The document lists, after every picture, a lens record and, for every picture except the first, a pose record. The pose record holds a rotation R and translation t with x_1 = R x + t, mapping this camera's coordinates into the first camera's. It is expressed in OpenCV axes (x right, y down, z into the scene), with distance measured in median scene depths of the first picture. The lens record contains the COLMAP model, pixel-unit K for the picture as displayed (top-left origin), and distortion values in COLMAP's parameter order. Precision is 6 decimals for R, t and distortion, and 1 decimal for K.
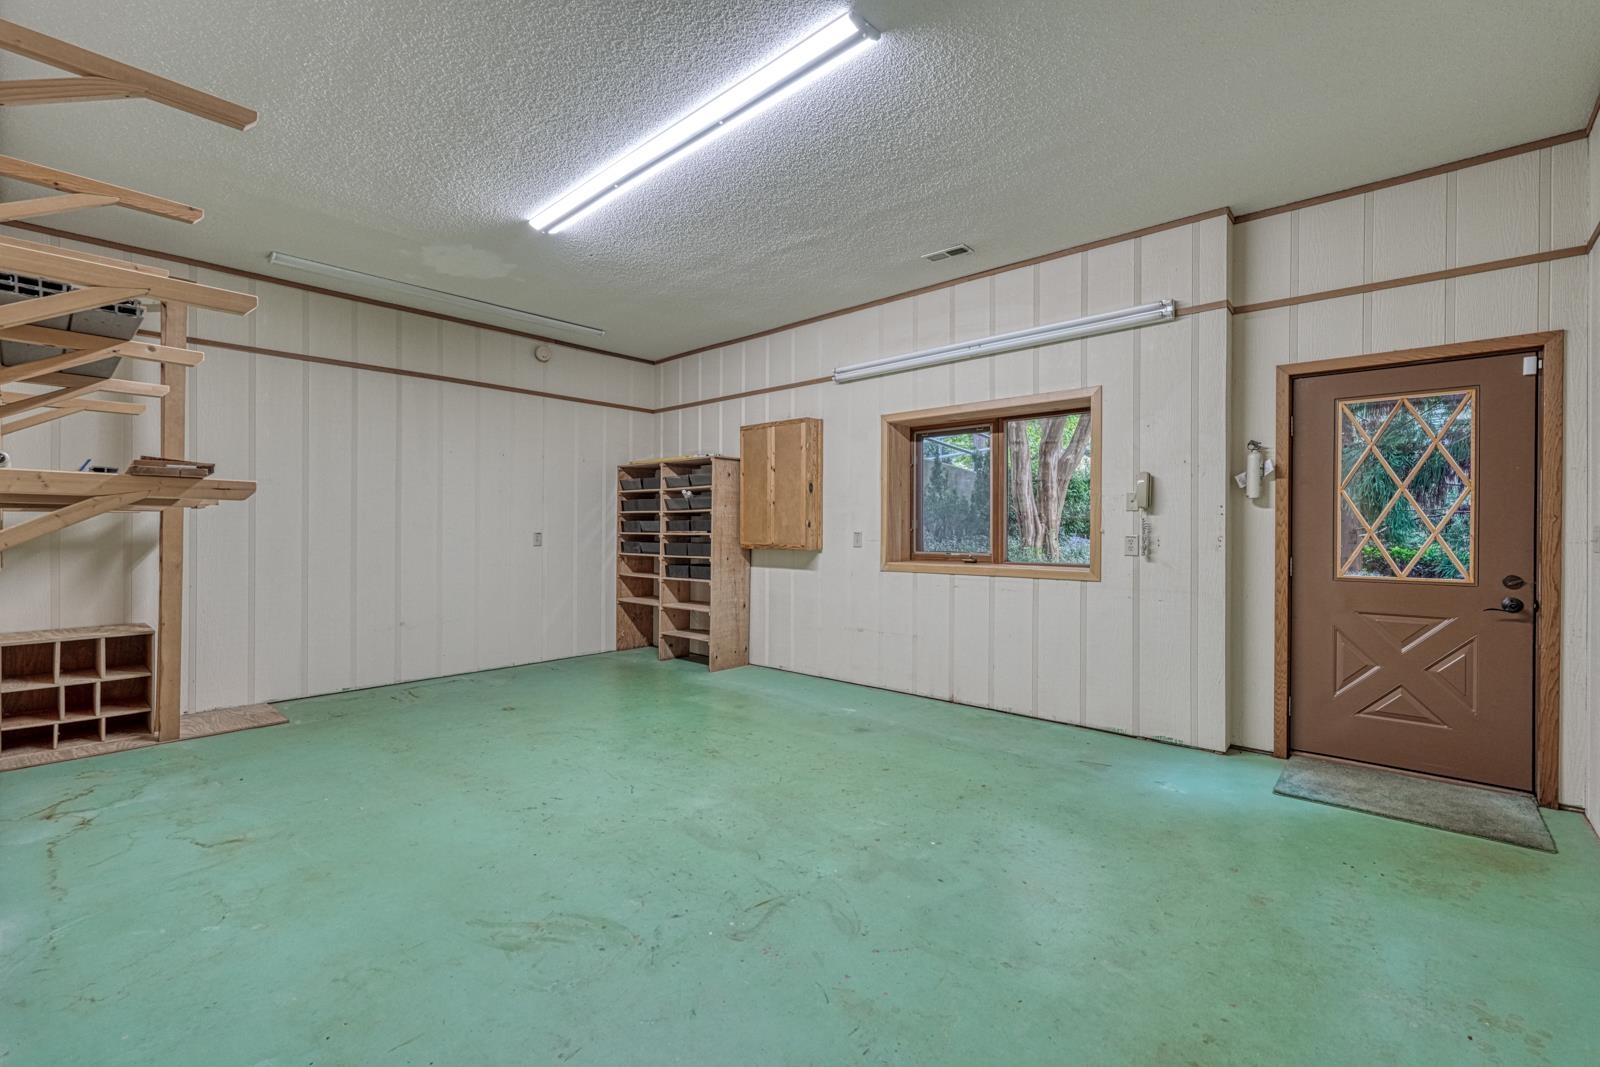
lens RADIAL K [[705.8, 0, 799.2], [0, 705.8, 528.6], [0, 0, 1]] dist [0.001908, 0.000755]
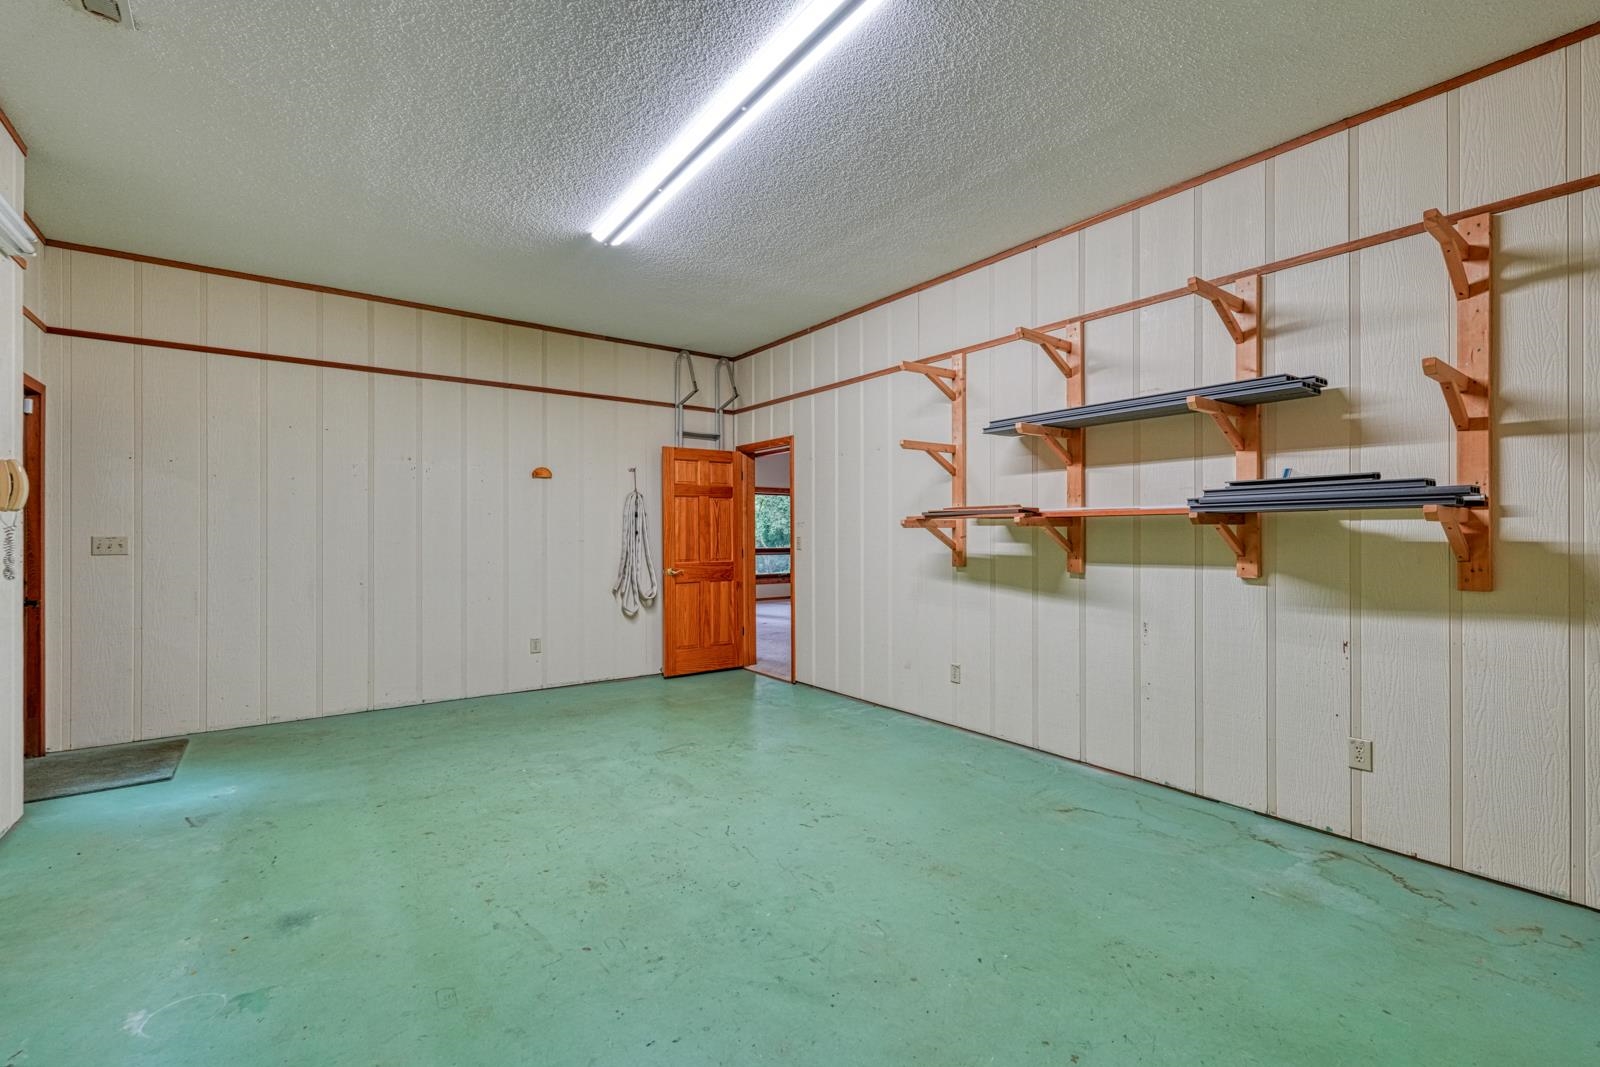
lens RADIAL K [[705.8, 0, 800.1], [0, 705.8, 537.5], [0, 0, 1]] dist [0.001908, 0.000755]
pose [[-0.979823, -0.001719, 0.199861, -0.554708], [-0.001096, 0.999994, 0.003226, -0.009387], [-0.199865, 0.002942, -0.979819, 2.040215]]
